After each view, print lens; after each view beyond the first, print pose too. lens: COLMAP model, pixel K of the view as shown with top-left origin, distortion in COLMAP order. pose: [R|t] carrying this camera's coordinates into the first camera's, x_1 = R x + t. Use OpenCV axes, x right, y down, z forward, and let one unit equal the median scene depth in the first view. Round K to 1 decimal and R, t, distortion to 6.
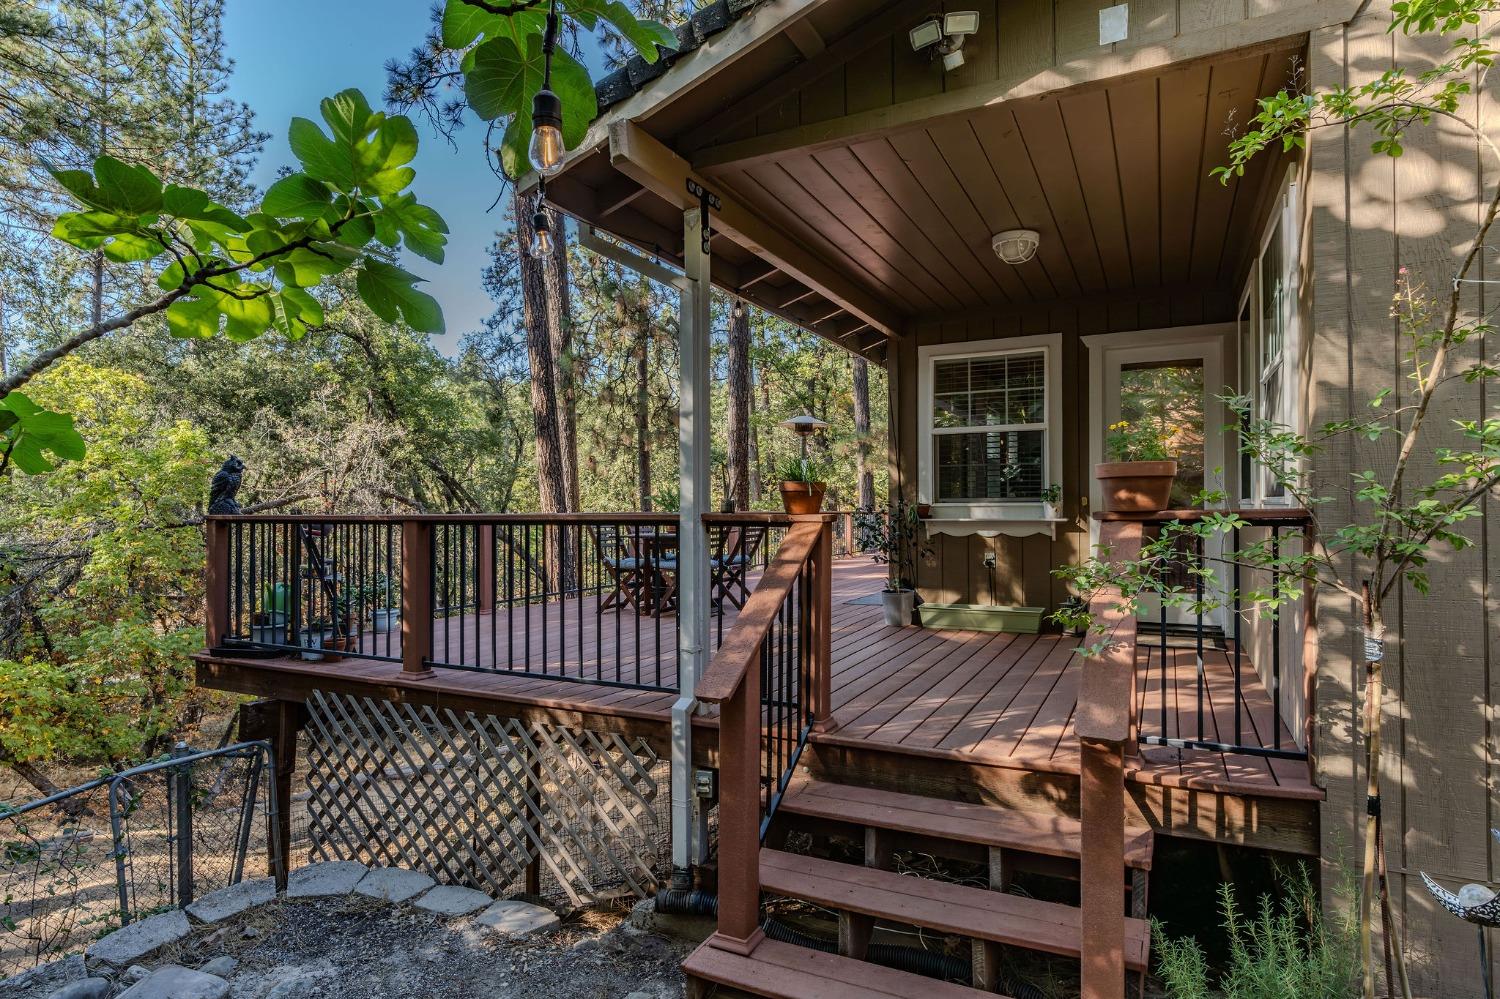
lens RADIAL K [[842.3, 0, 748.6], [0, 842.3, 498.8], [0, 0, 1]] dist [0.006312, 0.000555]
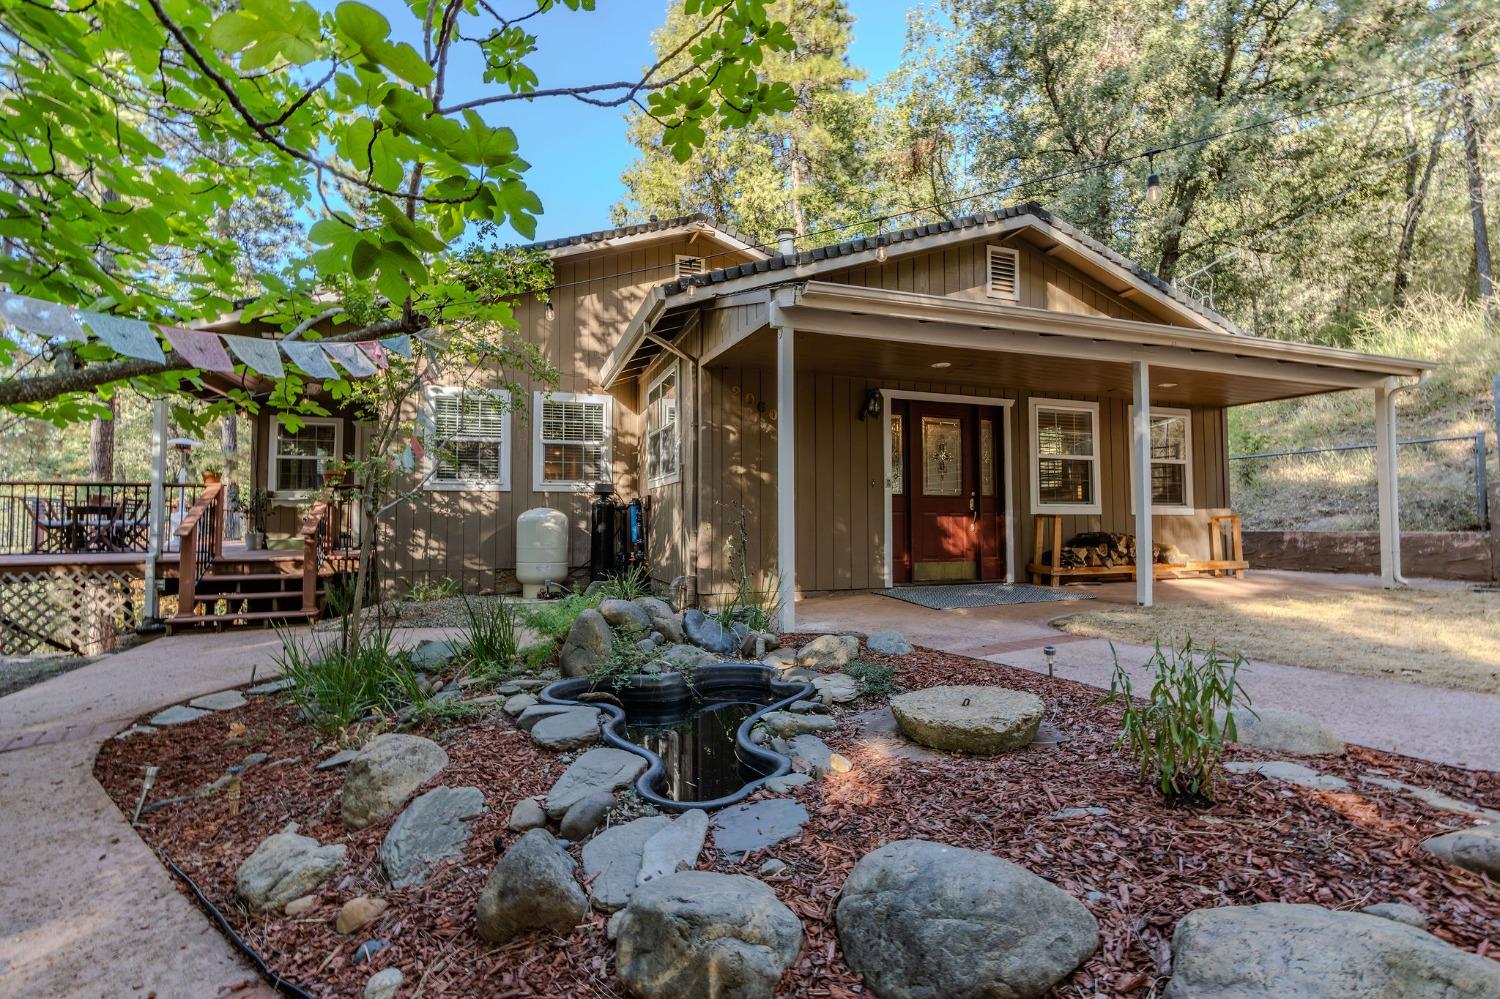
lens RADIAL K [[680.0, 0, 741.6], [0, 680.0, 506.9], [0, 0, 1]] dist [-0.006778, 0.001481]
pose [[0.705700, 0.021257, 0.708192, -0.159198], [-0.009533, 0.999744, -0.020509, 0.069278], [-0.708447, 0.007722, 0.705722, -1.028031]]
